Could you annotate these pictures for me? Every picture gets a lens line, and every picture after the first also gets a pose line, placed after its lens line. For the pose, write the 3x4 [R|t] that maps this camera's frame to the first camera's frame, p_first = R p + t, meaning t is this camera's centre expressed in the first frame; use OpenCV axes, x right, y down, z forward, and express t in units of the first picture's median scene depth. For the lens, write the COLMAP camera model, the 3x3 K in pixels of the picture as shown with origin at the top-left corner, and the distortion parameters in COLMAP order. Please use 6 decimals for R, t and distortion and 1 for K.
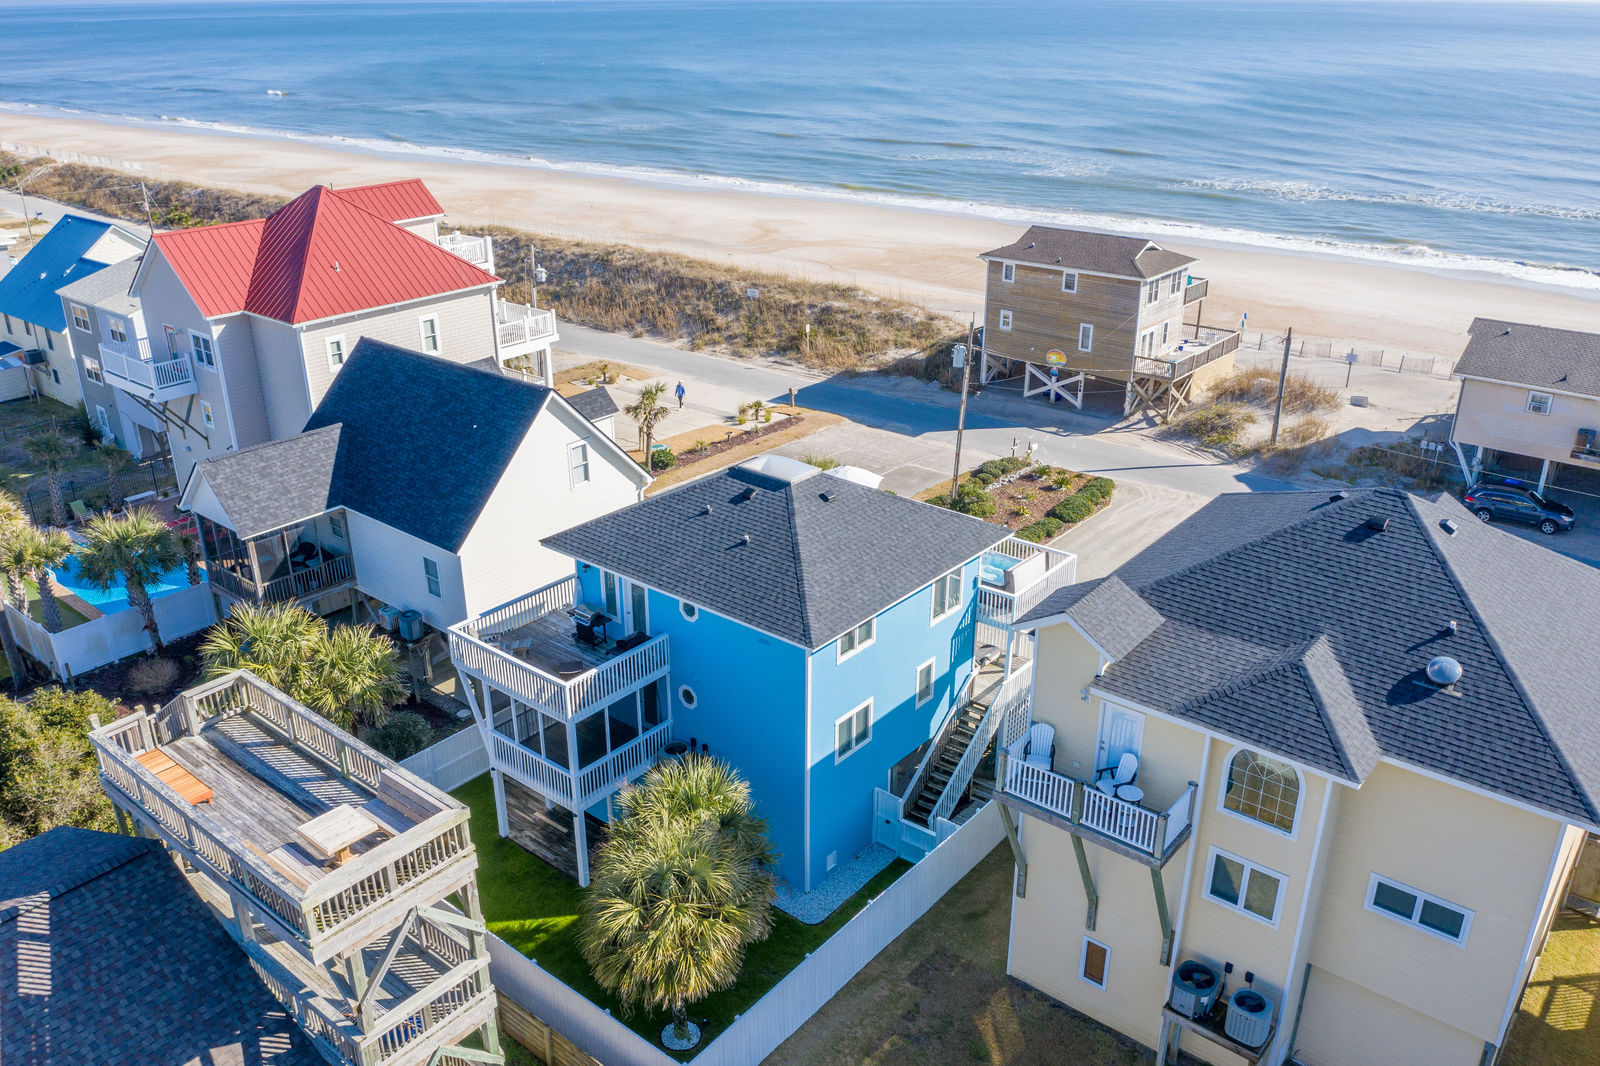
lens RADIAL K [[1271.4, 0, 800.0], [0, 1271.4, 533.0], [0, 0, 1]] dist [-0.035746, 0.000757]
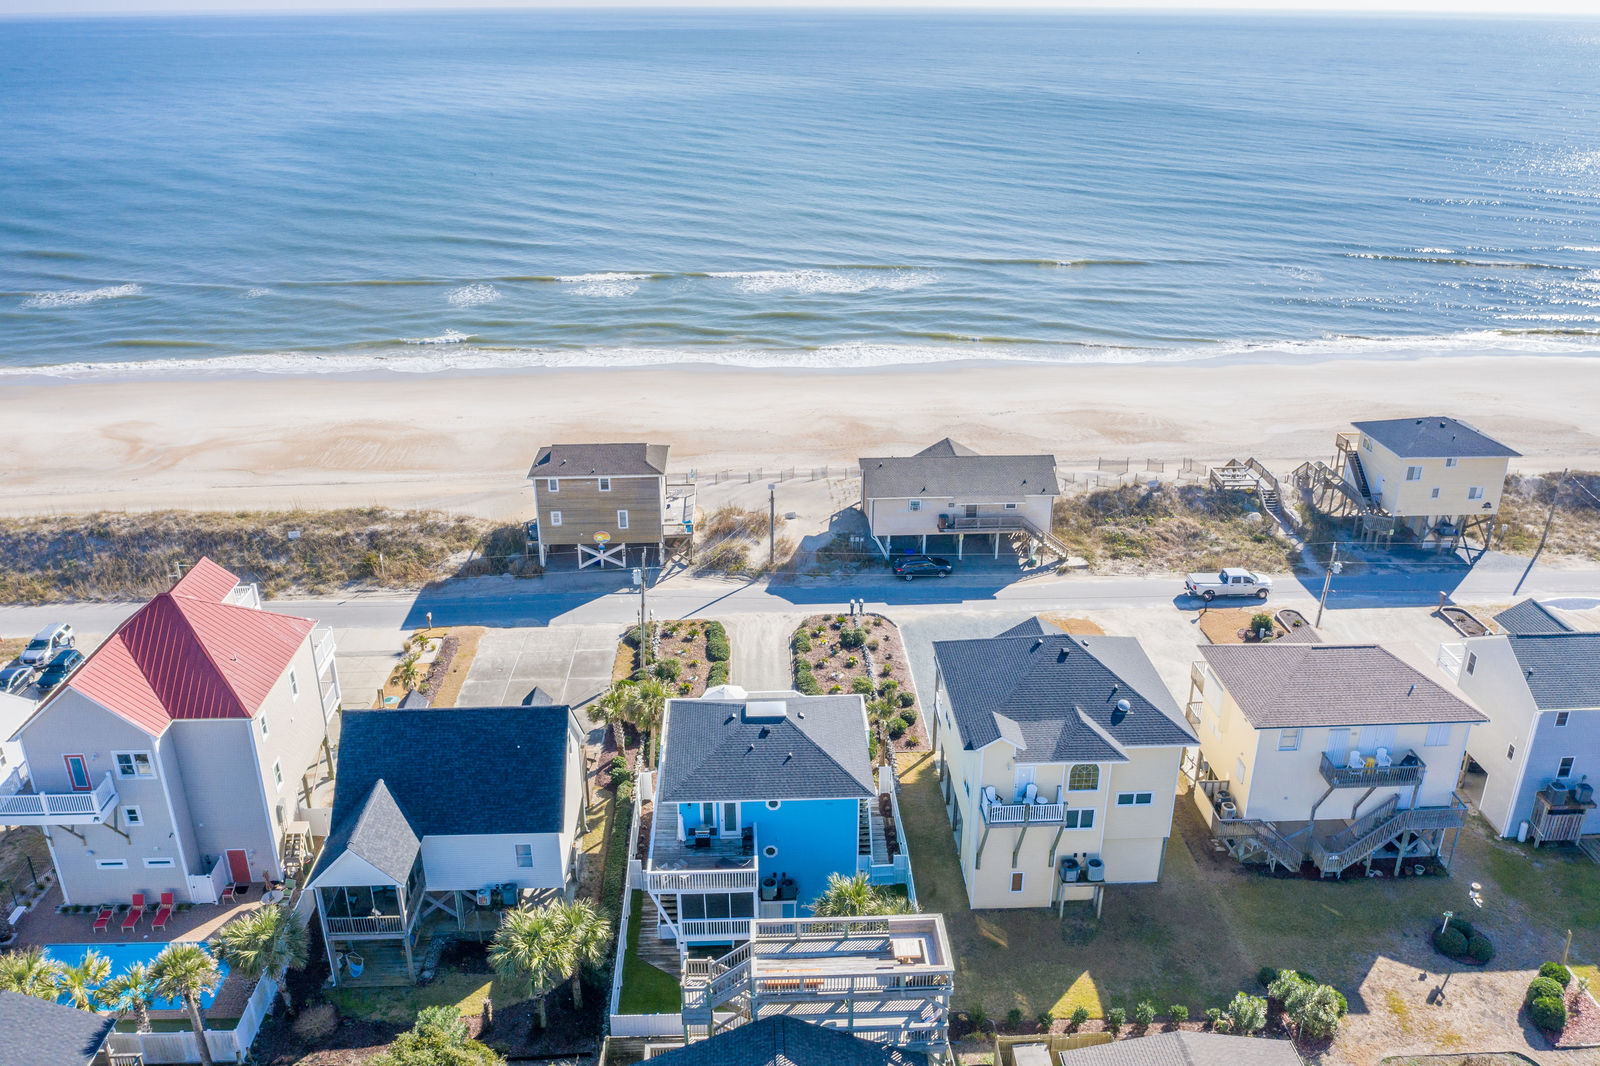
lens RADIAL K [[1271.4, 0, 800.0], [0, 1271.4, 533.0], [0, 0, 1]] dist [-0.035746, 0.000757]
pose [[0.741441, -0.260414, 0.618425, -0.513592], [0.262614, 0.960723, 0.089701, -0.219999], [-0.617494, 0.095899, 0.780707, -0.217768]]
